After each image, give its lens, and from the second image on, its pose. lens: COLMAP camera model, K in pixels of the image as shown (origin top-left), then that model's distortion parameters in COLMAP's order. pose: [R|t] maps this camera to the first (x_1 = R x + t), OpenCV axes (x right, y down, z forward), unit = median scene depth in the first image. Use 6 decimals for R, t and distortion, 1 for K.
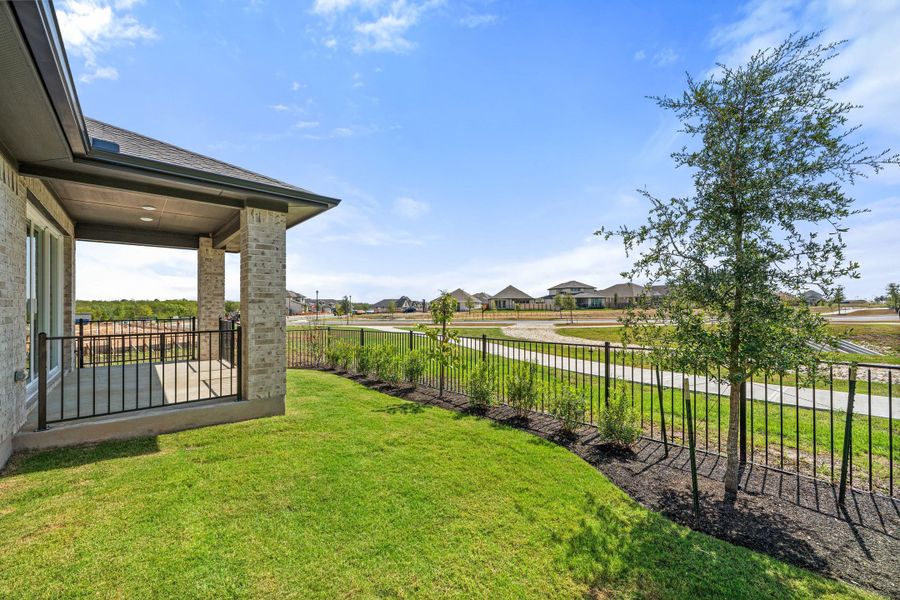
lens RADIAL K [[363.8, 0, 445.3], [0, 363.8, 300.4], [0, 0, 1]] dist [-0.002329, 0.000553]
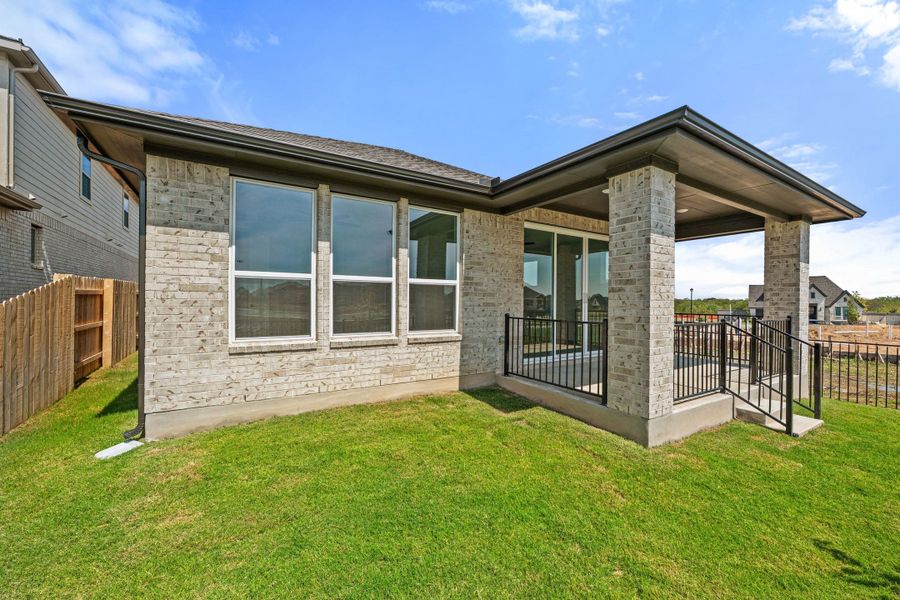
lens RADIAL K [[363.8, 0, 454.8], [0, 363.8, 298.2], [0, 0, 1]] dist [-0.002329, 0.000553]
pose [[-0.172285, -0.009807, -0.984998, 0.344786], [0.002528, 0.999943, -0.010398, 0.028516], [0.985044, -0.004282, -0.172251, 0.777392]]
